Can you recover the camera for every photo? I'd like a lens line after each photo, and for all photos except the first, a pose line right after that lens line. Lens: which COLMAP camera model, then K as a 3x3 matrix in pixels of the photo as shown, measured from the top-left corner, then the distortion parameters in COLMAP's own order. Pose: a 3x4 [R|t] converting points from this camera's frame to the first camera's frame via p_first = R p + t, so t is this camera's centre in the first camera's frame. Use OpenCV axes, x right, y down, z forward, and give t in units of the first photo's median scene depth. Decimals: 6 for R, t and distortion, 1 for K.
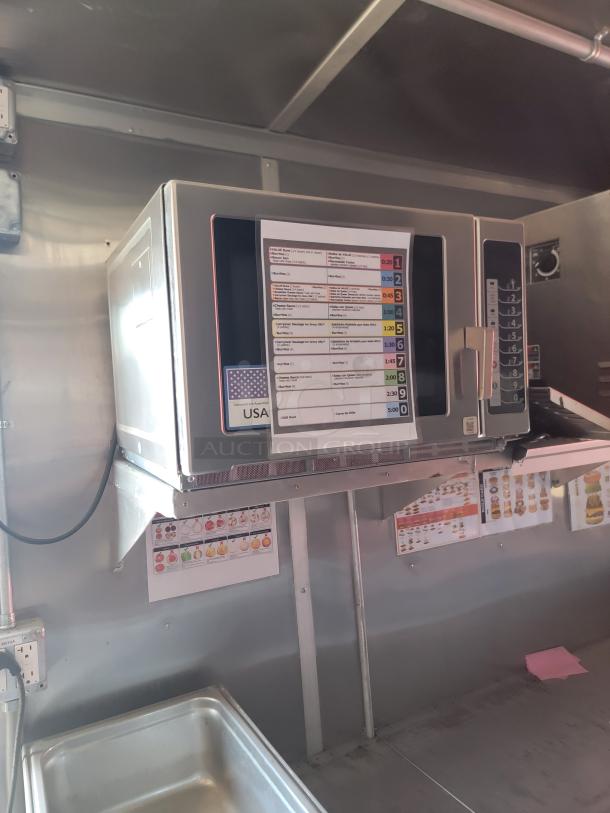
lens RADIAL K [[566.8, 0, 293.3], [0, 566.8, 404.5], [0, 0, 1]] dist [0.078640, -0.073205]
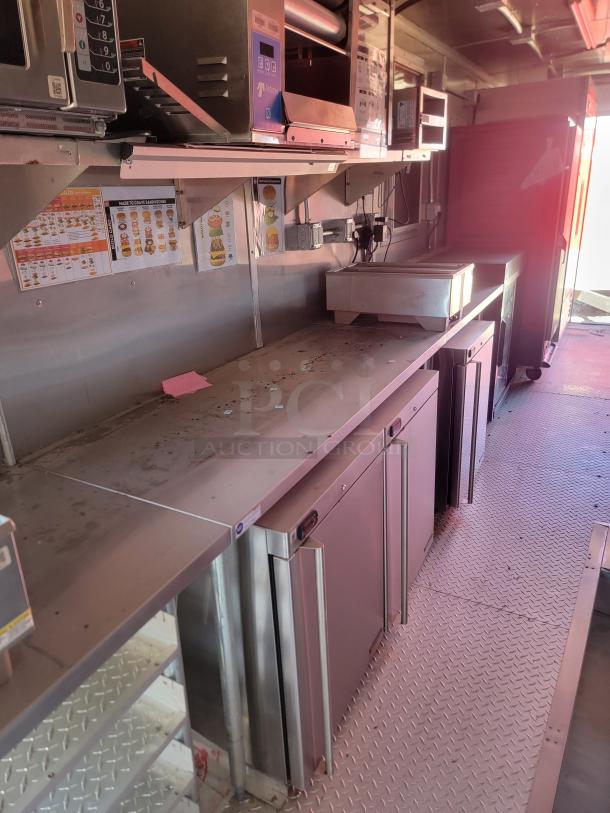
lens RADIAL K [[566.8, 0, 293.3], [0, 566.8, 404.5], [0, 0, 1]] dist [0.078640, -0.073205]
pose [[0.843499, -0.159069, 0.513037, 0.041237], [-0.021818, 0.944208, 0.328627, 0.110010], [-0.536688, -0.288390, 0.792967, -0.039320]]
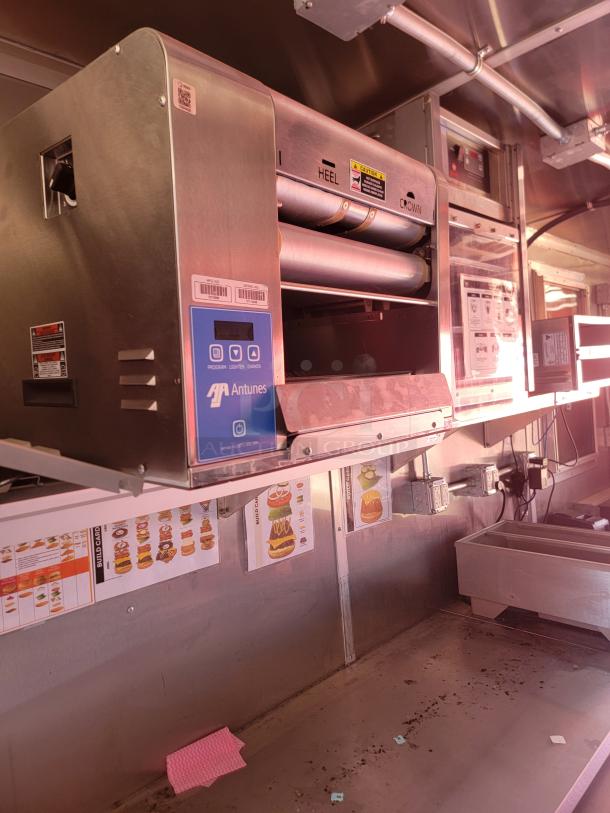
lens RADIAL K [[566.8, 0, 293.3], [0, 566.8, 404.5], [0, 0, 1]] dist [0.078640, -0.073205]
pose [[0.961096, -0.003576, 0.276190, 0.370399], [0.000825, 0.999949, 0.010077, -0.017025], [-0.276212, -0.009457, 0.961050, 0.267281]]
